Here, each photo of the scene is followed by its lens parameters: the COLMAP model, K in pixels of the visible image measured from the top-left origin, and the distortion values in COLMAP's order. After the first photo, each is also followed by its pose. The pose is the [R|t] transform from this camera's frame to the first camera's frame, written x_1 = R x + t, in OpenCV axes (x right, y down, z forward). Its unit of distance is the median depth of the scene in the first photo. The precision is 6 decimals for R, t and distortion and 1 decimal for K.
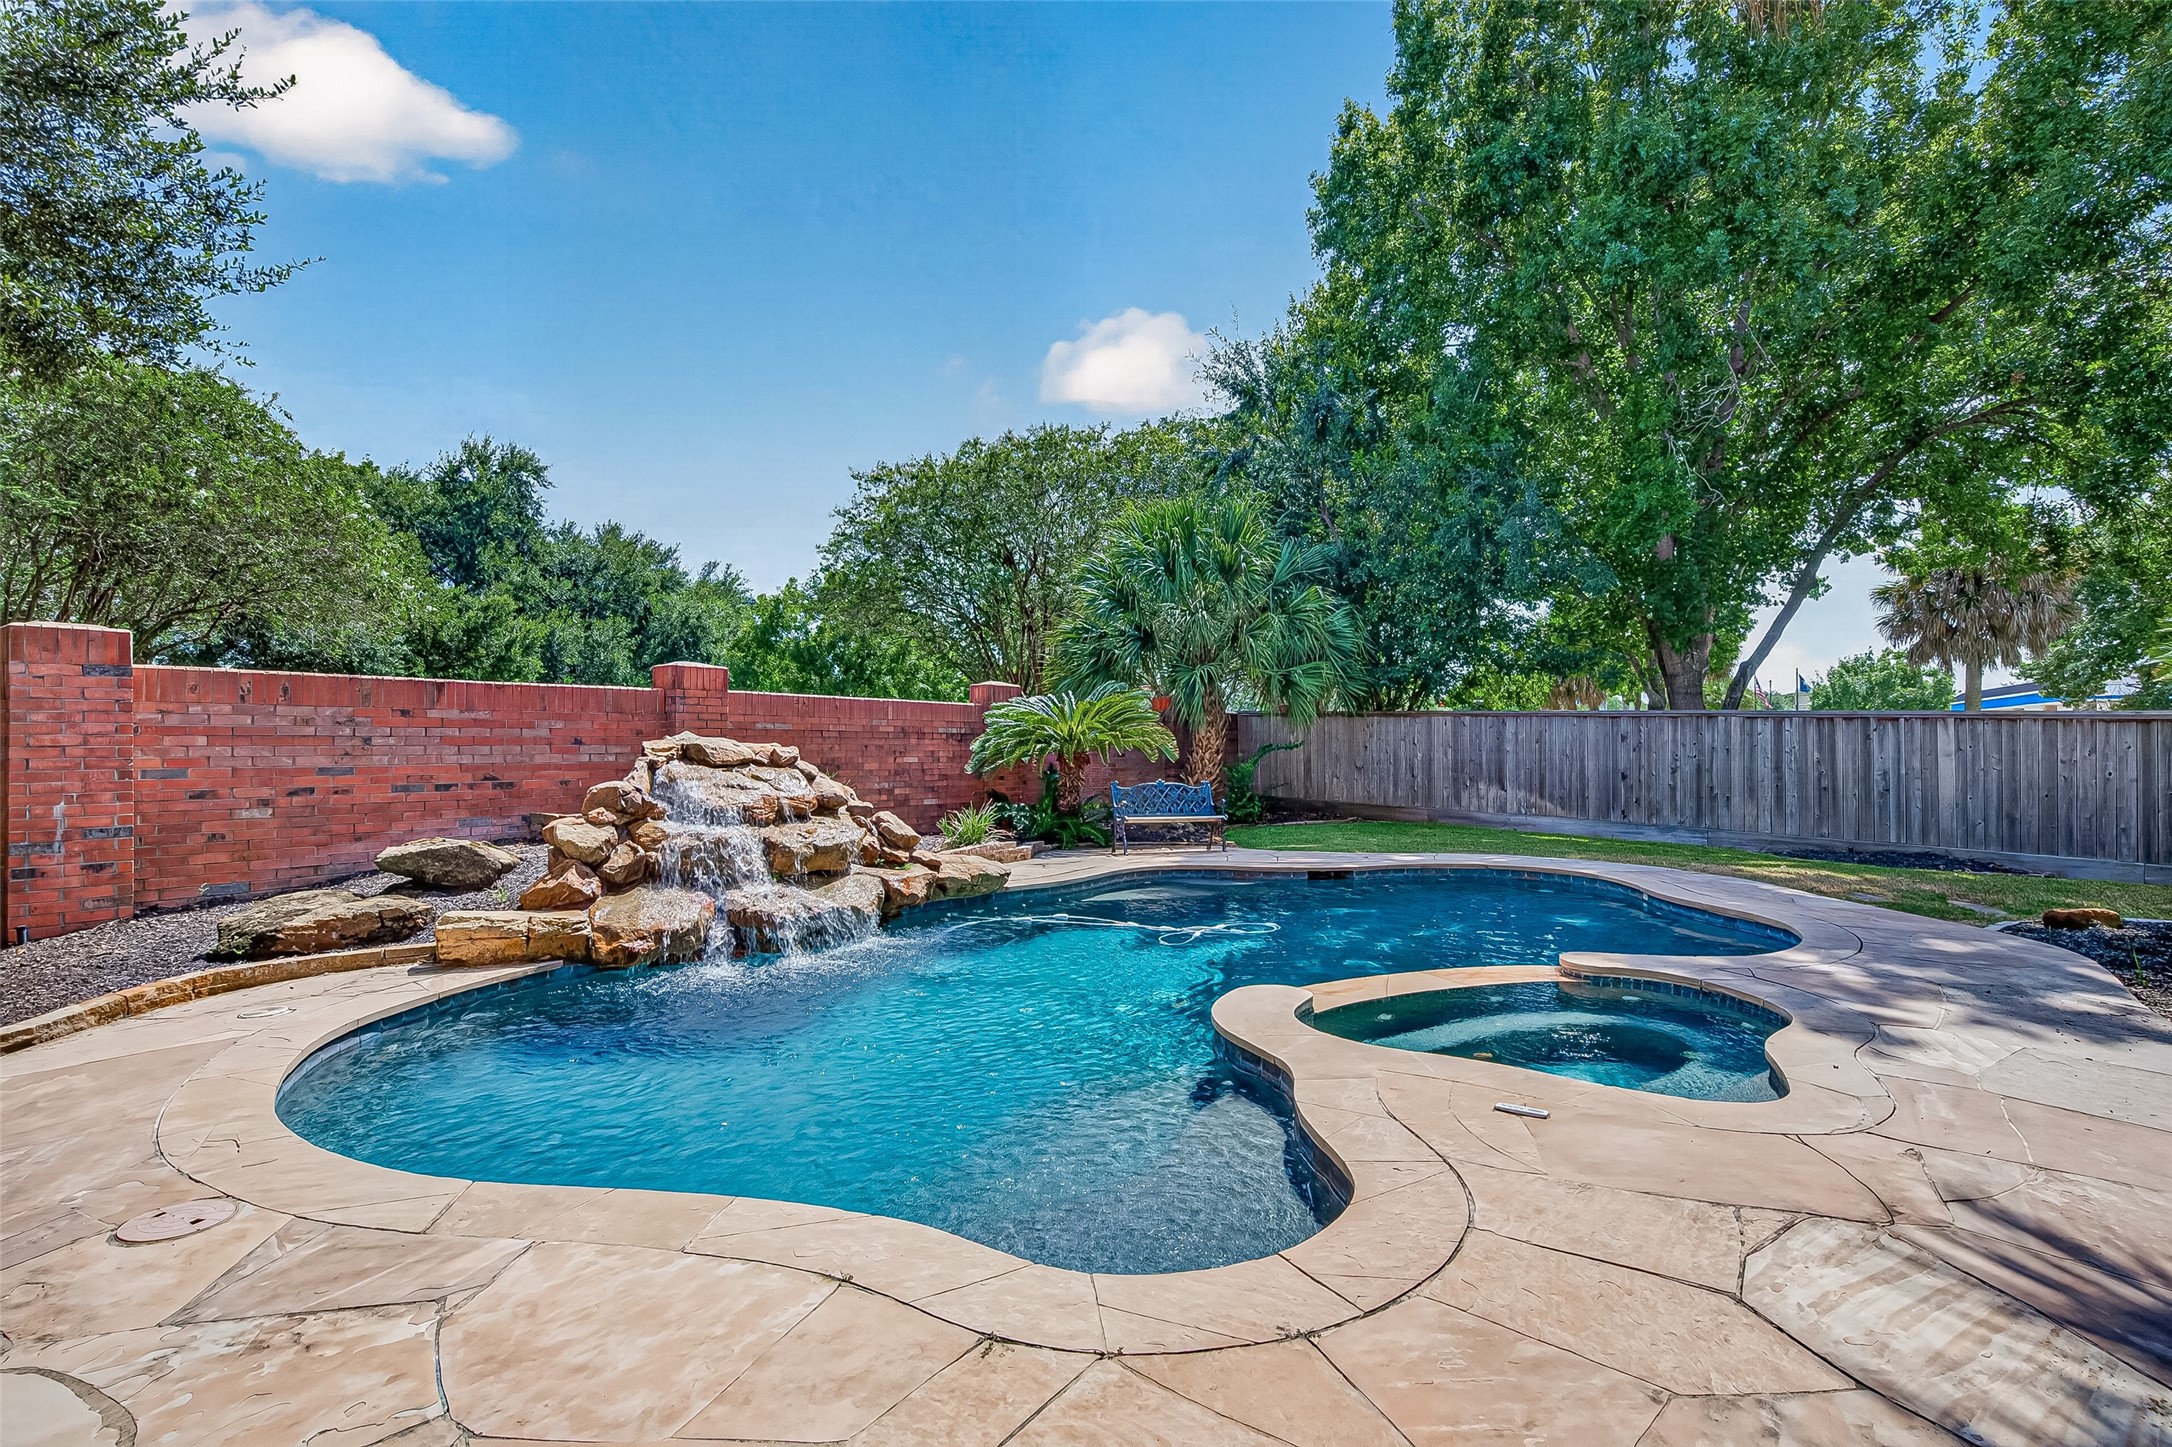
lens RADIAL K [[1032.7, 0, 1093.7], [0, 1032.7, 728.6], [0, 0, 1]] dist [-0.004006, -0.000600]
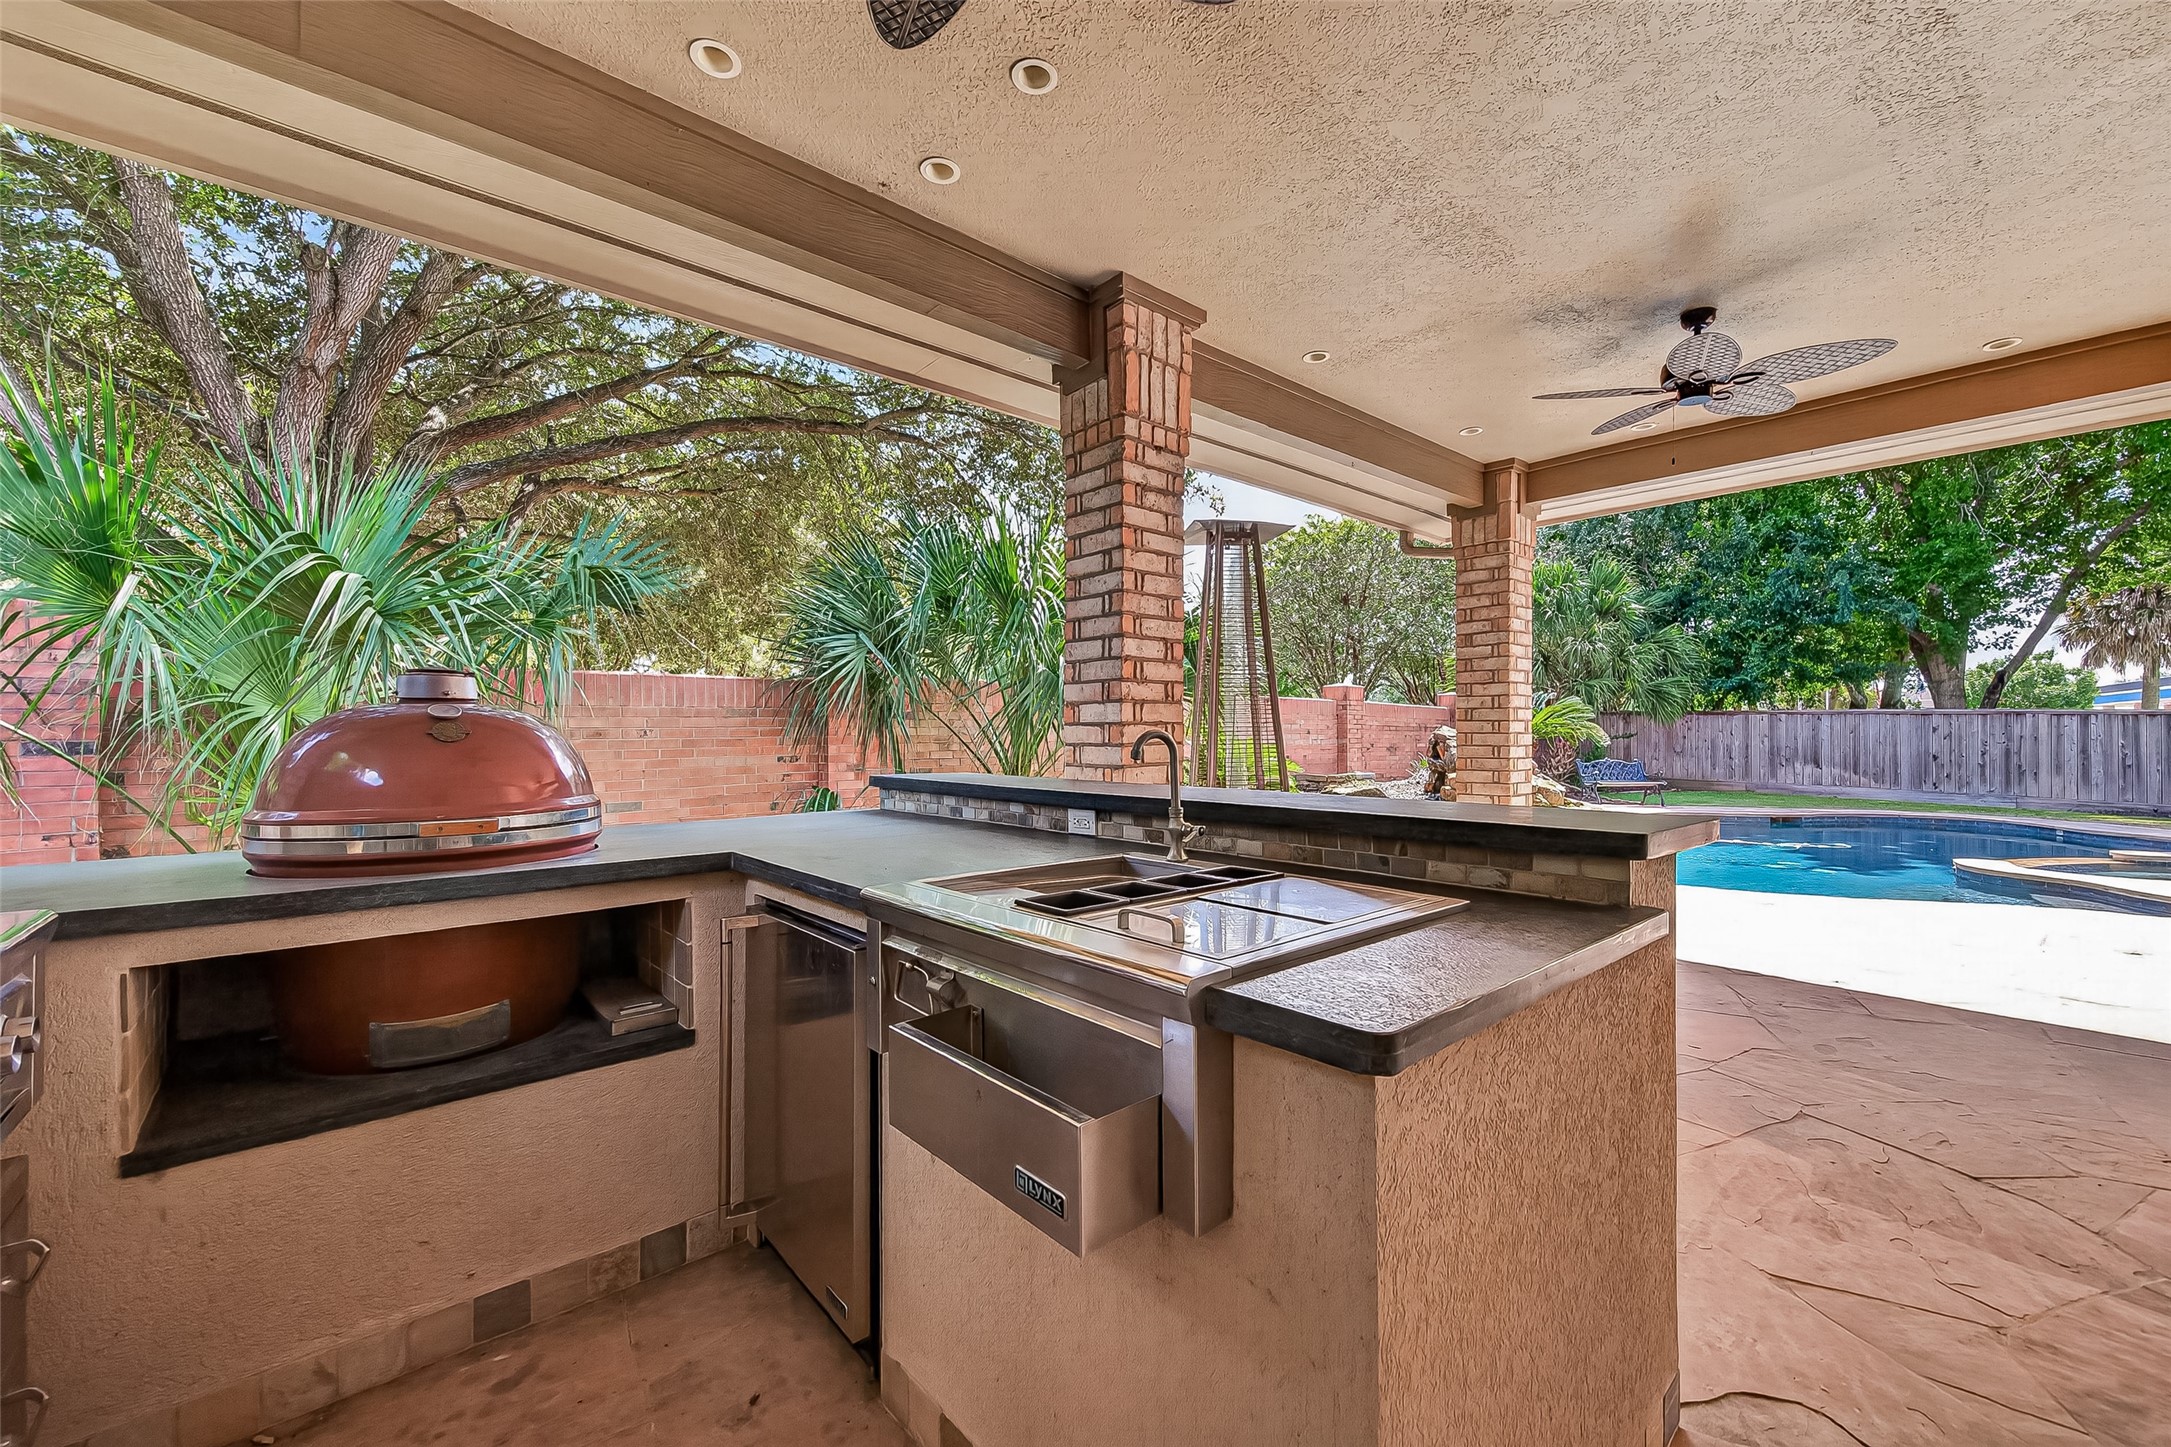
lens RADIAL K [[847.3, 0, 1094.2], [0, 847.3, 732.0], [0, 0, 1]] dist [0.002989, -0.000416]
pose [[0.989796, -0.003181, -0.142455, -0.553625], [0.004127, 0.999971, 0.006348, 0.000739], [0.142431, -0.006872, 0.989781, -0.352334]]
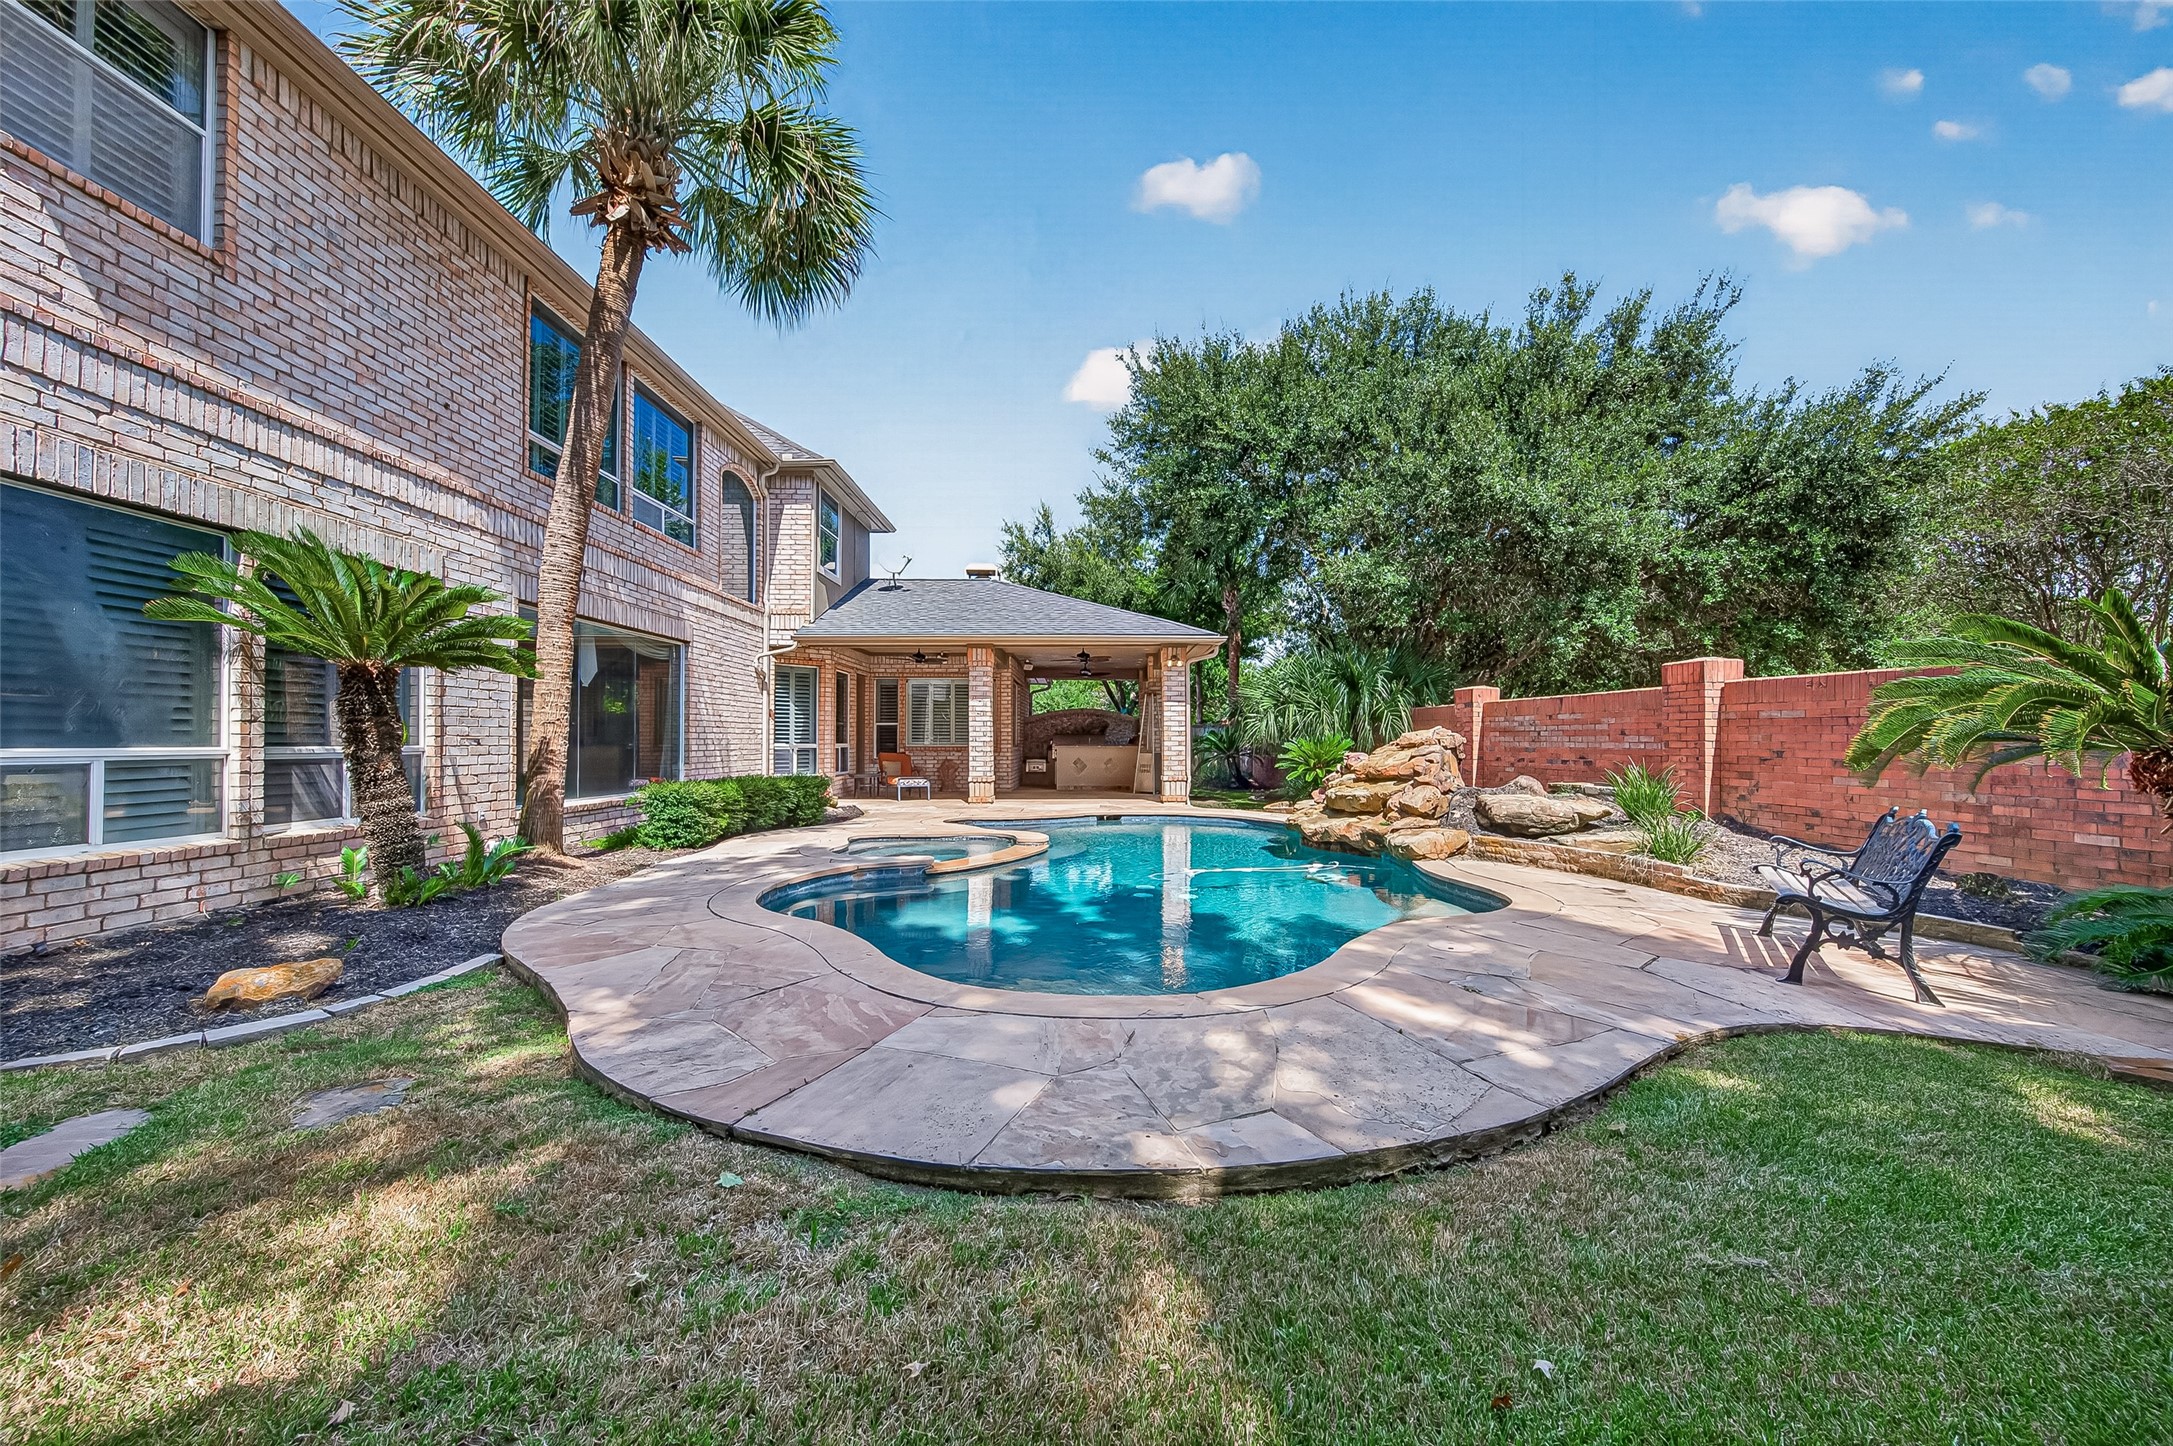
lens RADIAL K [[848.1, 0, 1087.1], [0, 848.1, 732.6], [0, 0, 1]] dist [0.002989, -0.000416]
pose [[-0.754598, -0.007773, -0.656142, 0.621012], [0.004483, 0.999845, -0.017000, 0.023431], [0.656172, -0.015770, -0.754446, 1.167968]]
